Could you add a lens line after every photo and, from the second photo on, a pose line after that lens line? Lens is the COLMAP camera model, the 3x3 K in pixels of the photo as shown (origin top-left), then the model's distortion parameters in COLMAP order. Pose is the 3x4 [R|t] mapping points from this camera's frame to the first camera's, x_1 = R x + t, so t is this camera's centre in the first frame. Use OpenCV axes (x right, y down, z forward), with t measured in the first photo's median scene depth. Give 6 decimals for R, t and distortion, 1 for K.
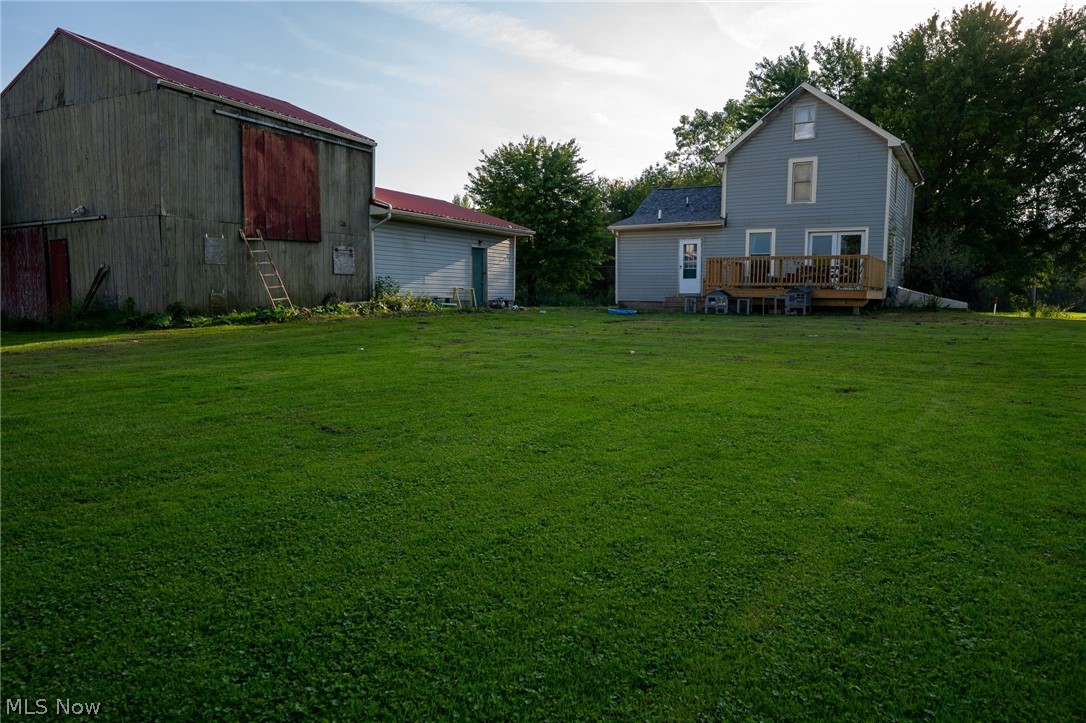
lens RADIAL K [[713.2, 0, 544.7], [0, 713.2, 363.7], [0, 0, 1]] dist [0.041152, 0.003033]
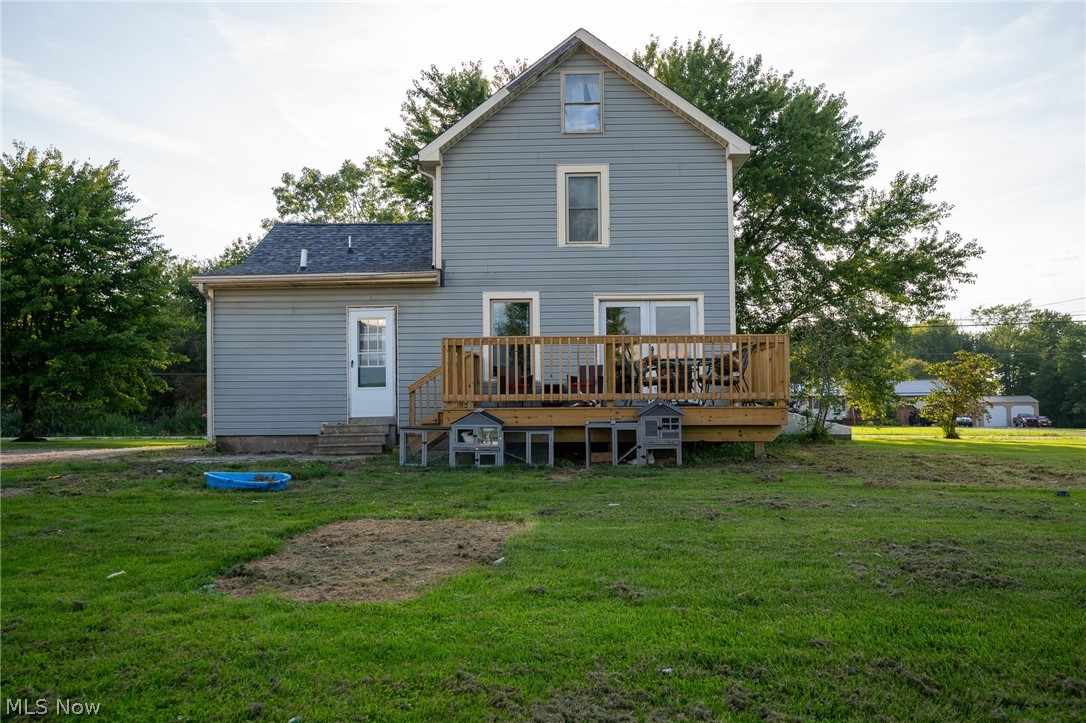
lens RADIAL K [[813.5, 0, 546.0], [0, 813.5, 361.5], [0, 0, 1]] dist [0.004237, 0.013261]
pose [[0.868756, 0.011065, 0.495117, 0.017520], [0.066000, 0.988246, -0.137892, -0.030187], [-0.490823, 0.152472, 0.857814, 0.268523]]
